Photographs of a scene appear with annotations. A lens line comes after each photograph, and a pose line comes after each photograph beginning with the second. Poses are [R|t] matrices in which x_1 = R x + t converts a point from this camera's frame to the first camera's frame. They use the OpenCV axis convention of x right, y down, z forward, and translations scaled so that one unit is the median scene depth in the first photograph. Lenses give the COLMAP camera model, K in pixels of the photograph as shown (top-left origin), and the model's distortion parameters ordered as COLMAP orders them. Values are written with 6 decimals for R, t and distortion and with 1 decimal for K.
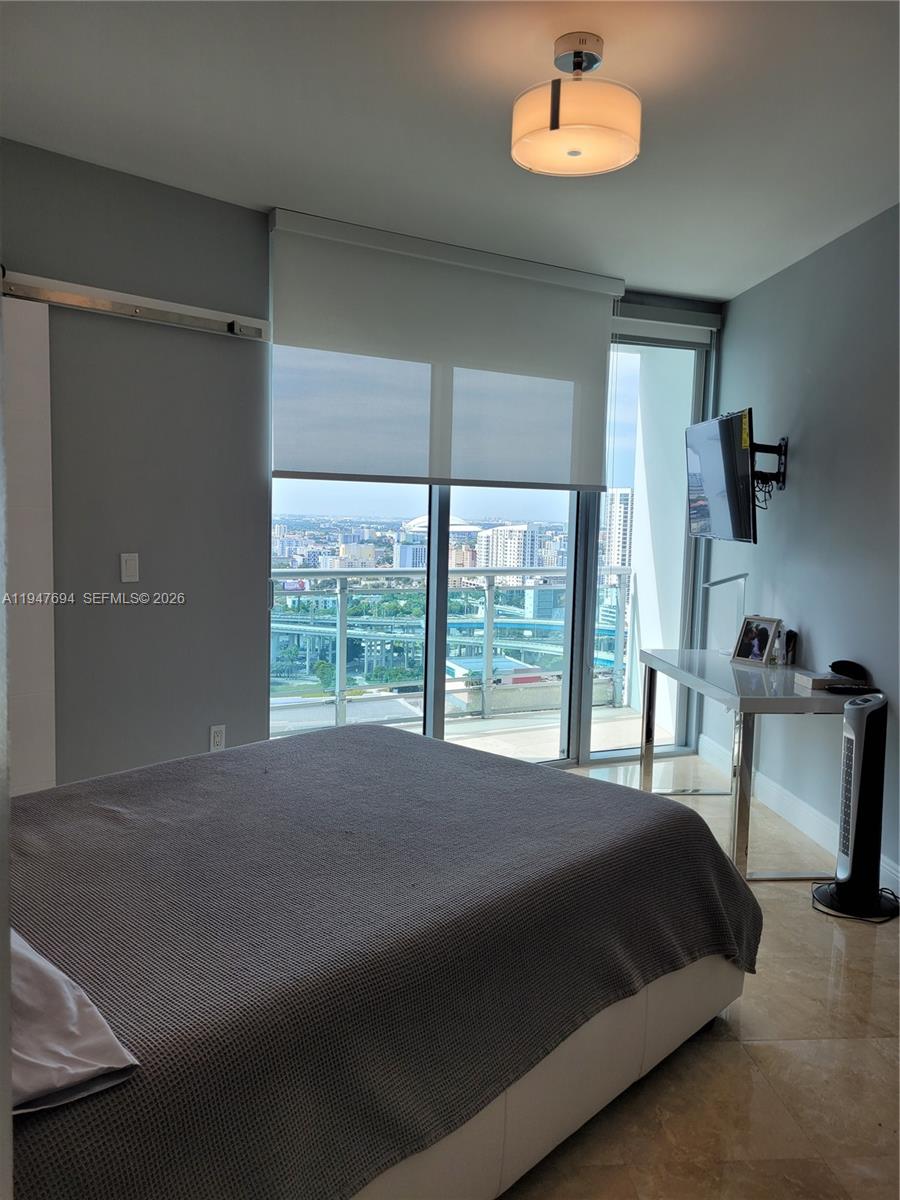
lens RADIAL K [[913.2, 0, 450.0], [0, 913.2, 600.0], [0, 0, 1]] dist [0.049438, -0.047668]
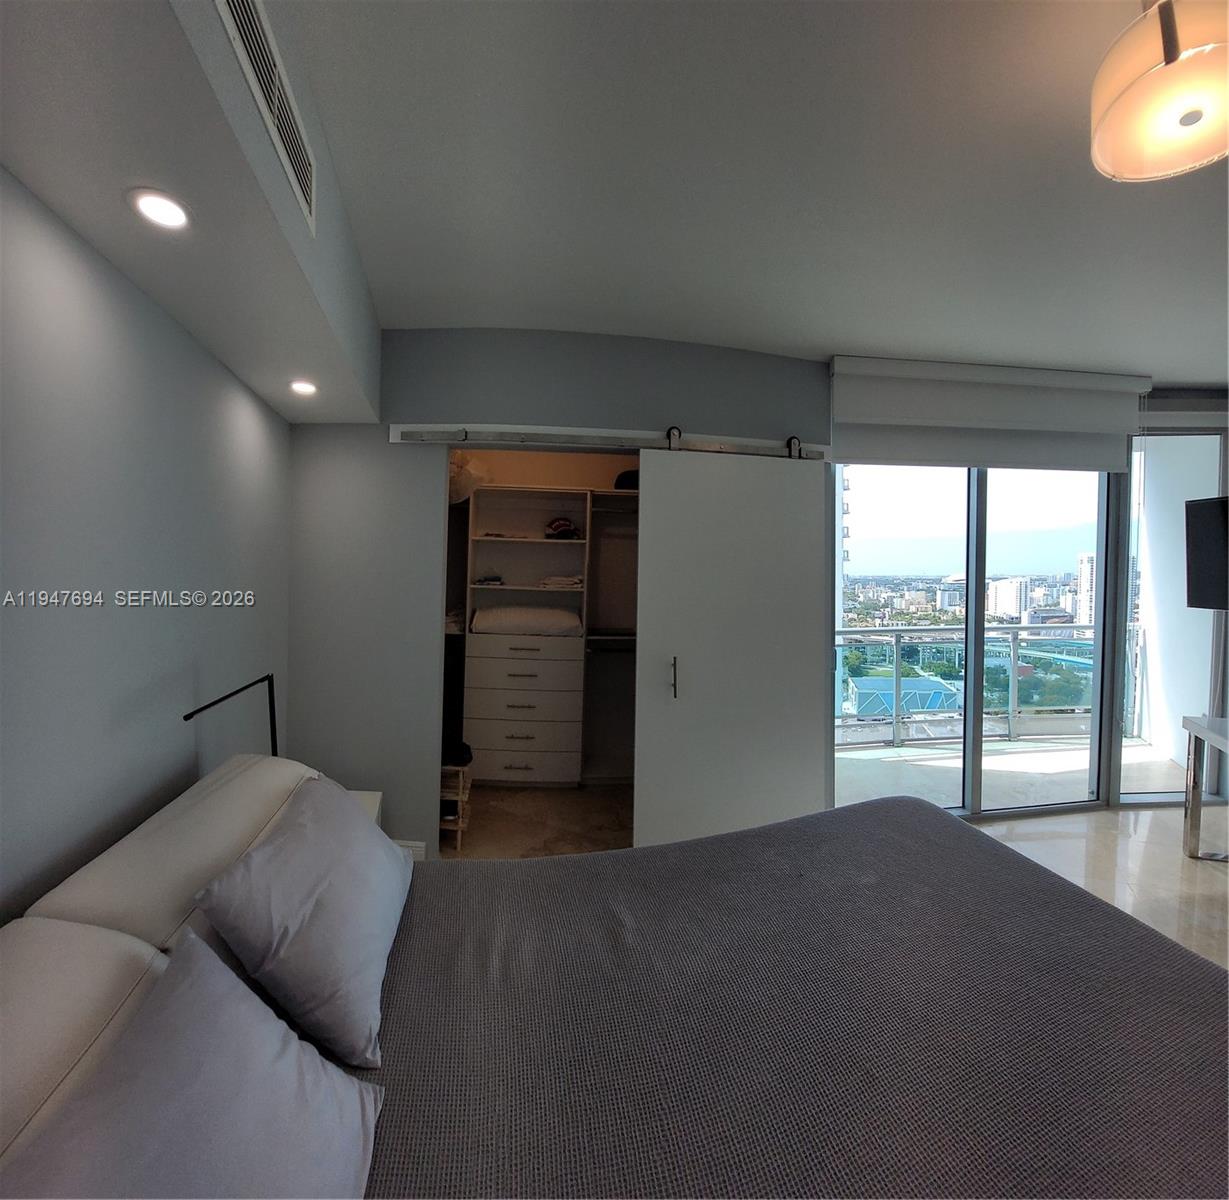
lens RADIAL K [[957.9, 0, 614.1], [0, 957.9, 671.9], [0, 0, 1]] dist [-0.001673, -0.000658]
pose [[0.927075, -0.010045, -0.374741, 0.027760], [-0.004111, 0.999308, -0.036957, 0.089608], [0.374853, 0.035802, 0.926393, -0.506393]]
